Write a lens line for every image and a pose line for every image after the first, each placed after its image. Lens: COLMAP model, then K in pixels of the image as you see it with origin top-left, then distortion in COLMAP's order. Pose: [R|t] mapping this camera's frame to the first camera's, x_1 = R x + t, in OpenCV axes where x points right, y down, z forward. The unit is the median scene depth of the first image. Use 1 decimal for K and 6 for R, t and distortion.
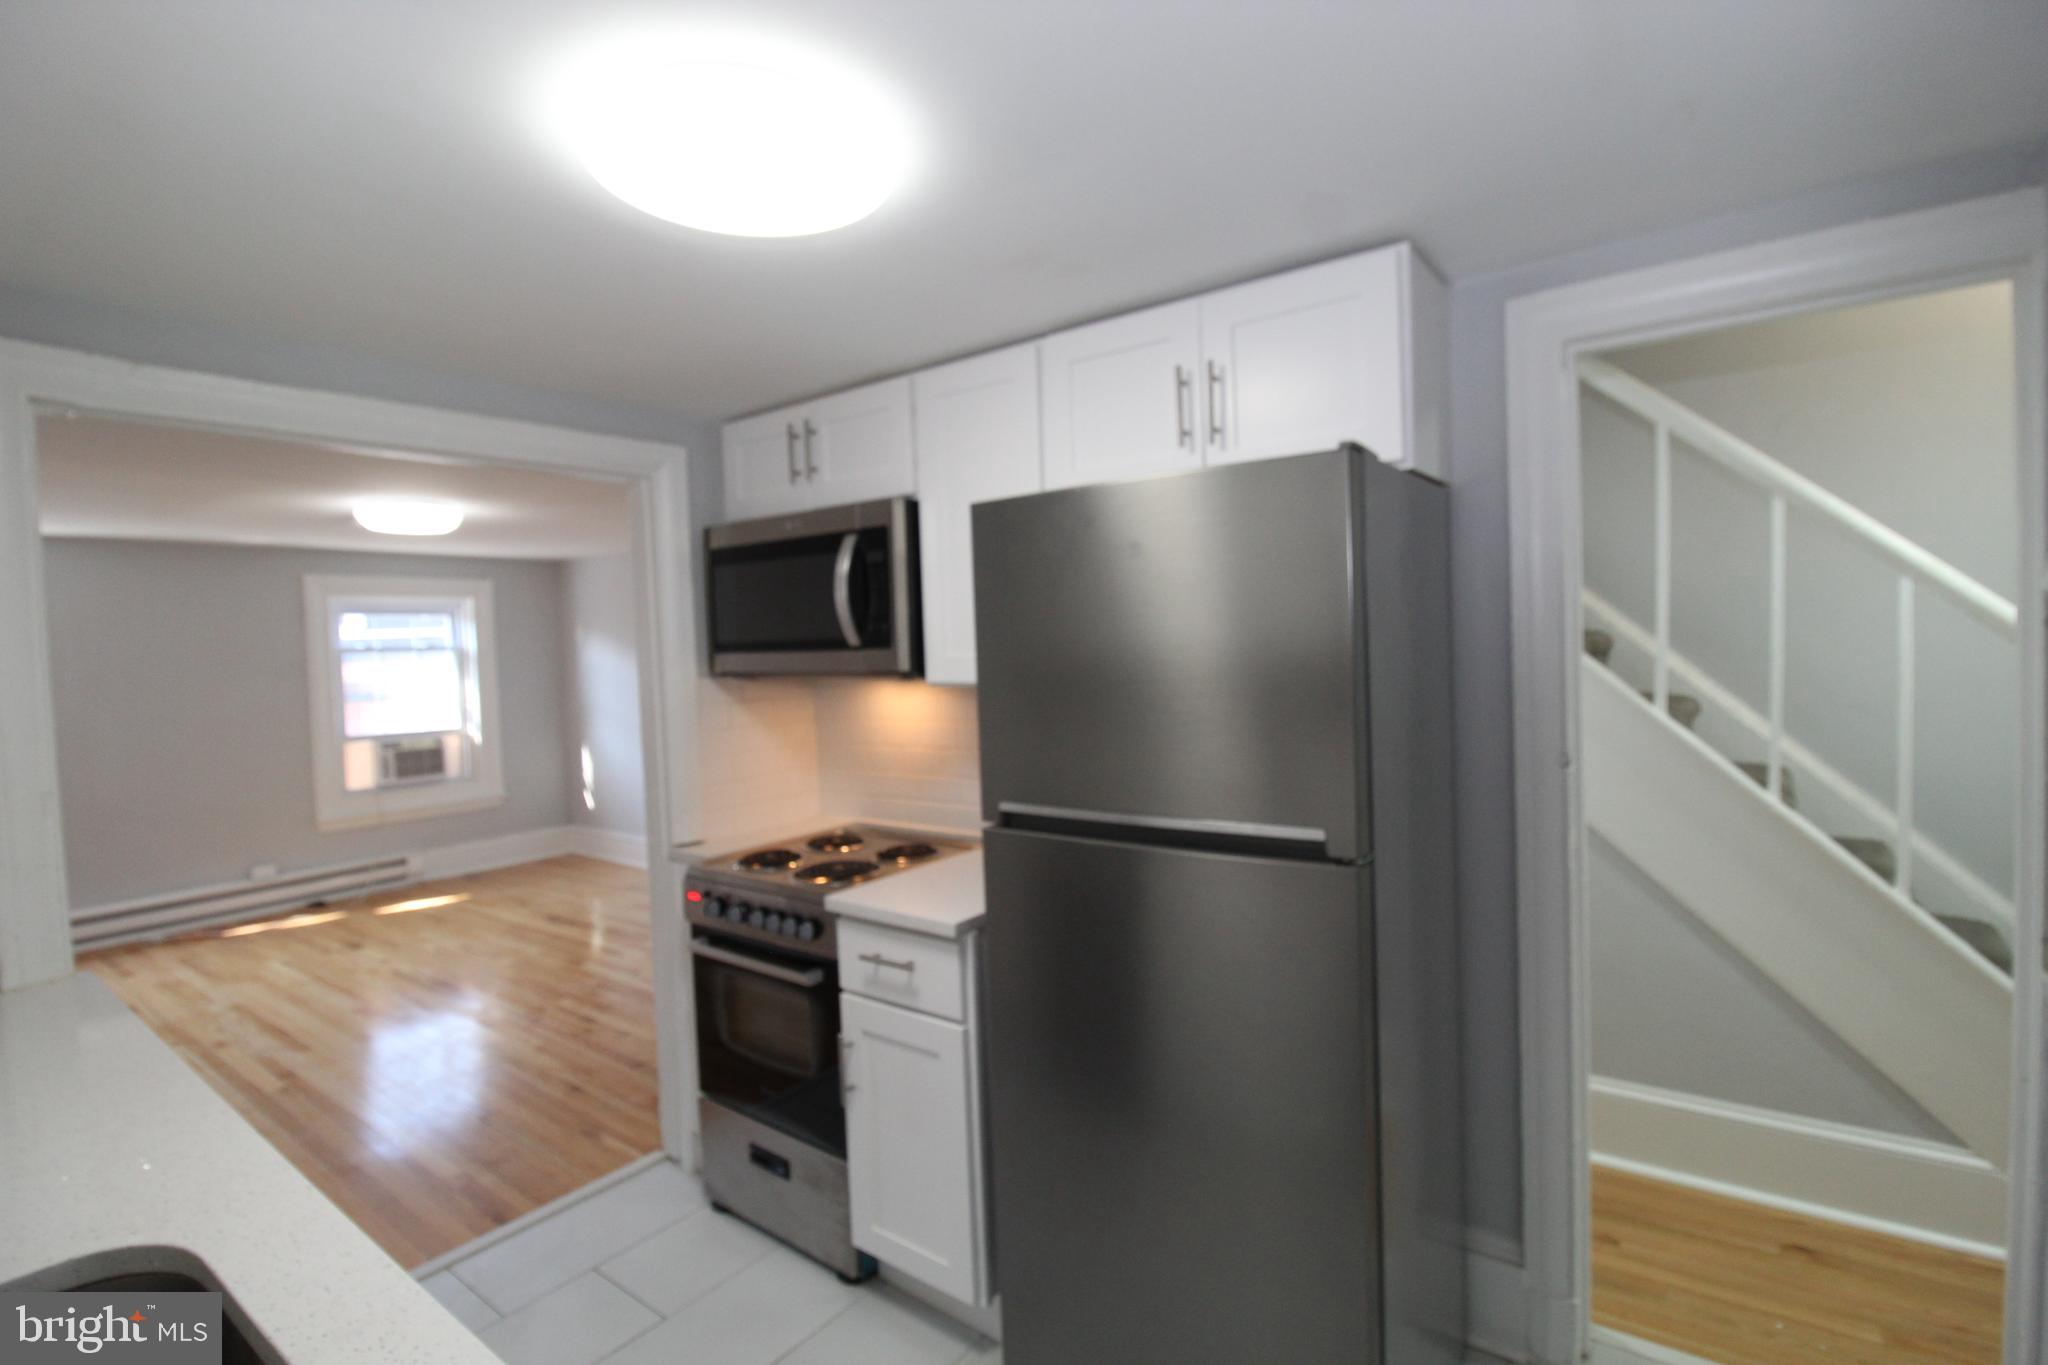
lens RADIAL K [[959.1, 0, 1036.9], [0, 959.1, 674.9], [0, 0, 1]] dist [-0.000733, -0.011311]
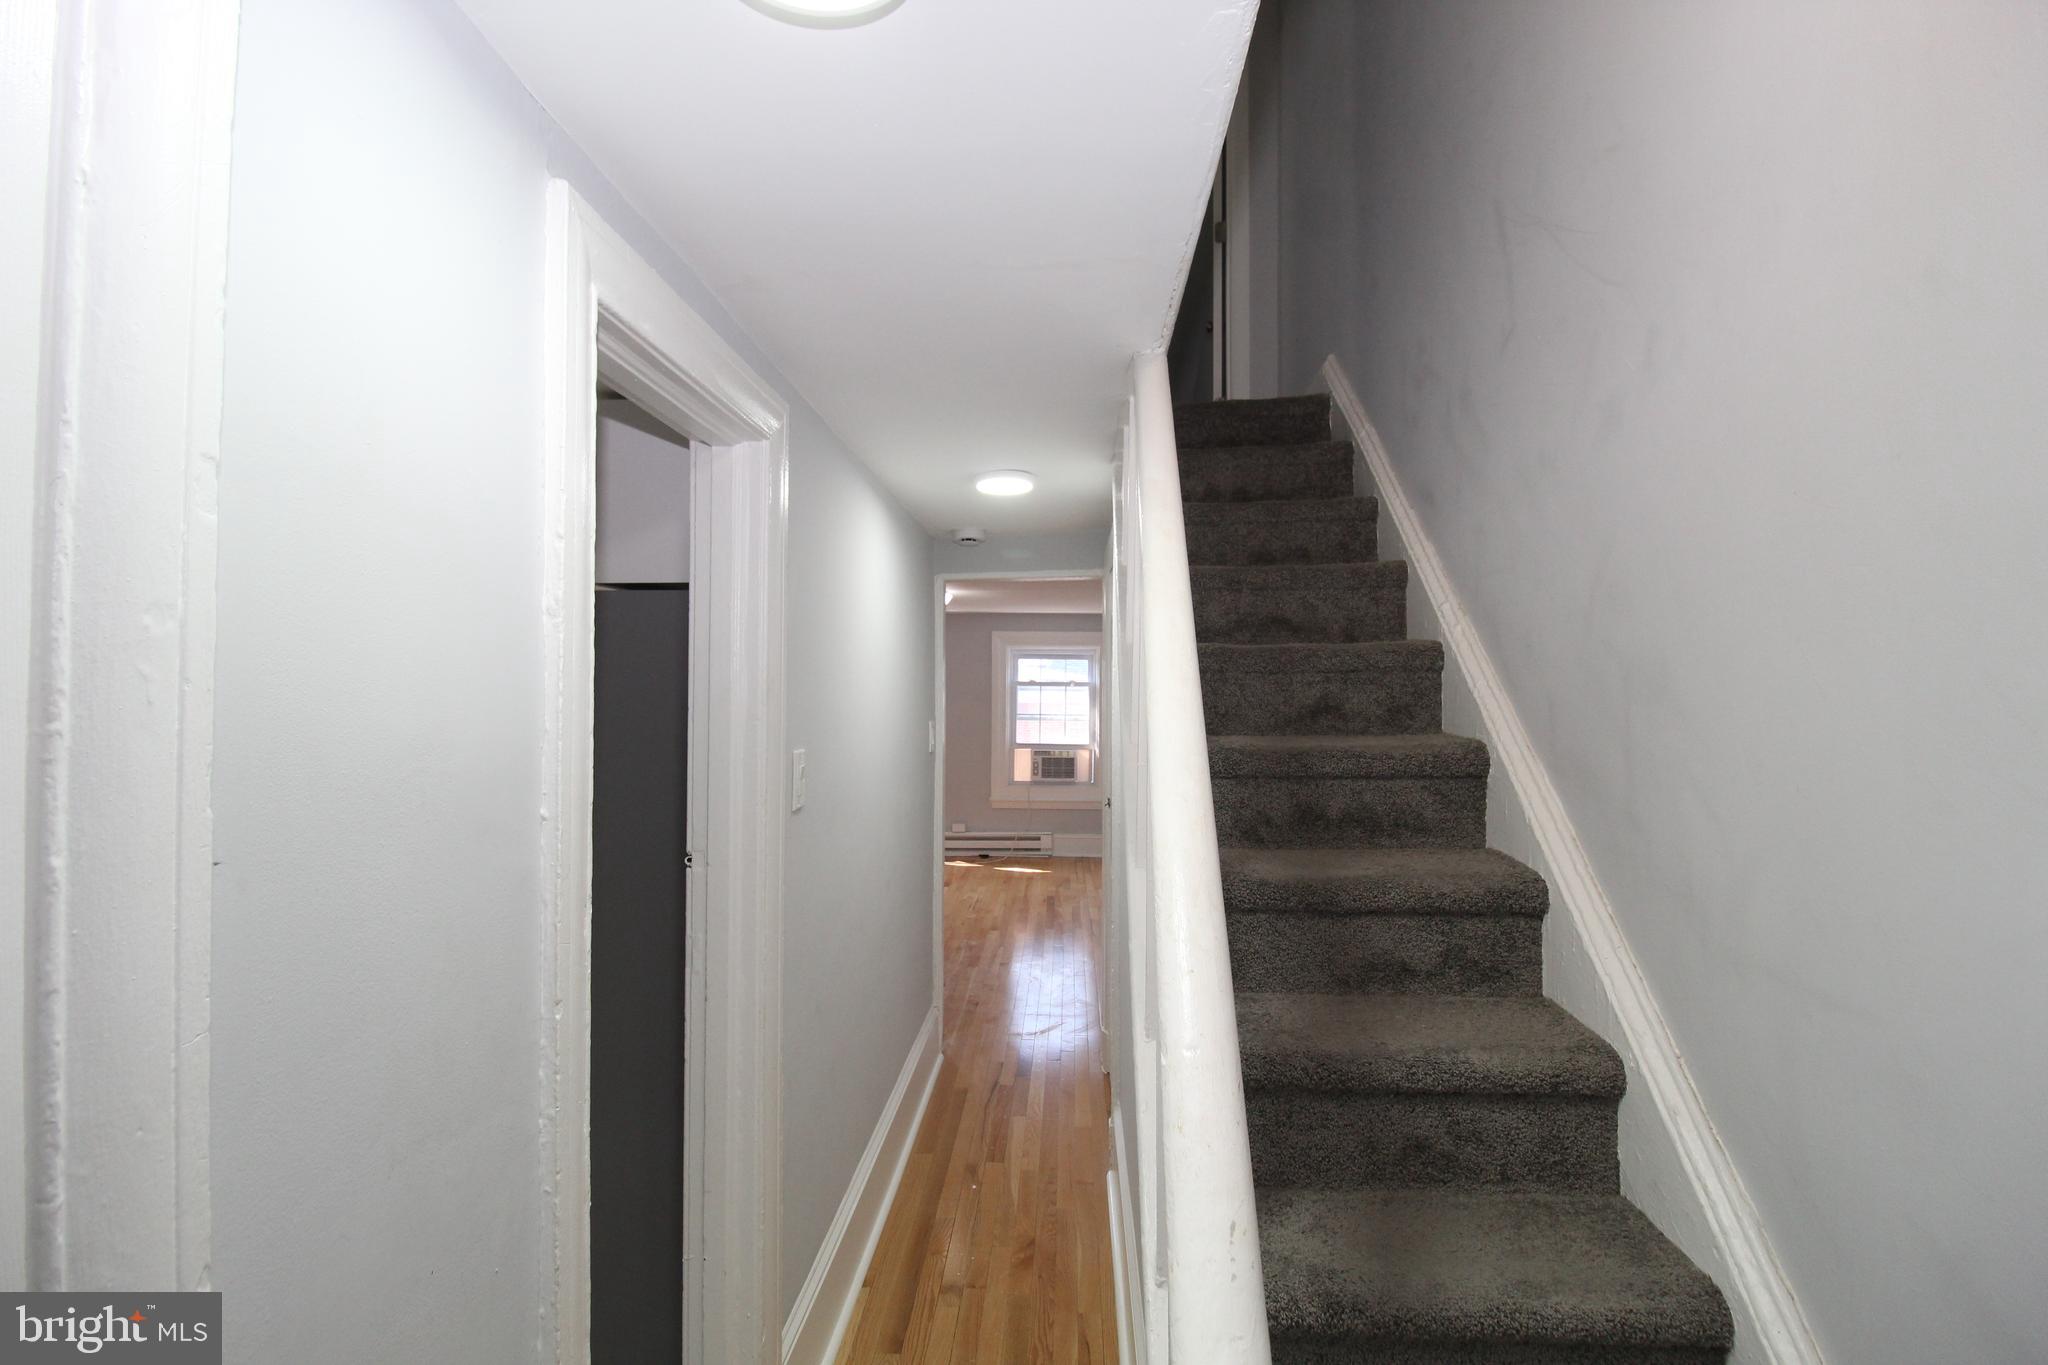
lens RADIAL K [[945.9, 0, 1037.1], [0, 945.9, 674.1], [0, 0, 1]] dist [-0.000262, -0.014487]
pose [[0.570029, 0.024749, -0.821252, 0.445520], [-0.055525, 0.998422, -0.008452, -0.028754], [0.819746, 0.050418, 0.570503, 0.212839]]
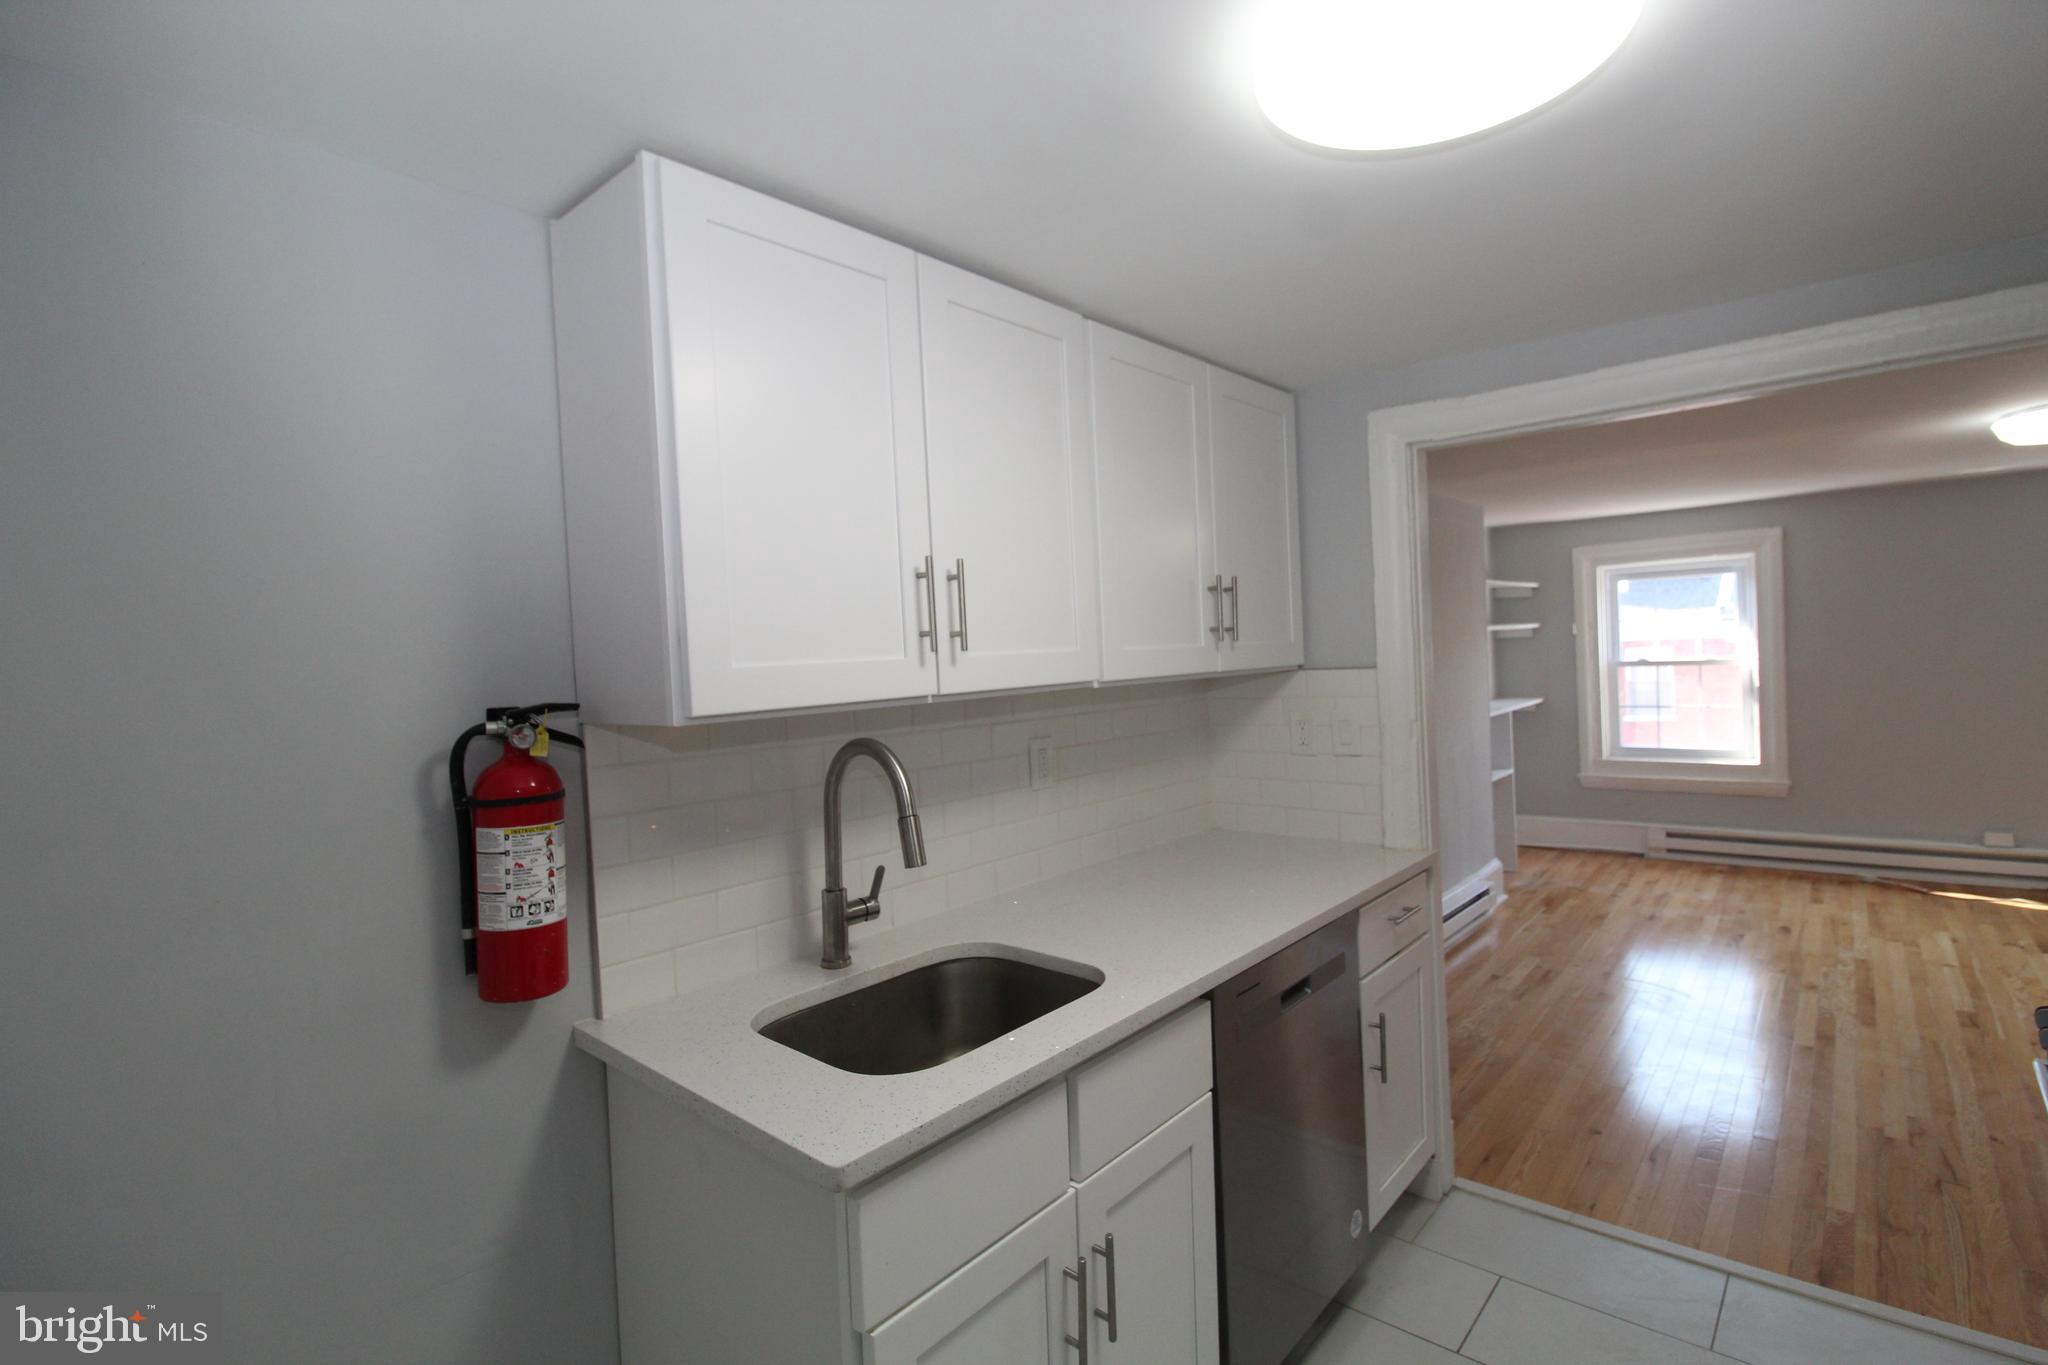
lens RADIAL K [[959.1, 0, 1036.9], [0, 959.1, 674.9], [0, 0, 1]] dist [-0.000733, -0.011311]
pose [[-0.067535, 0.060171, -0.995901, 0.117510], [0.010620, 0.998167, 0.059588, -0.009744], [0.997660, -0.006552, -0.068051, 0.144416]]
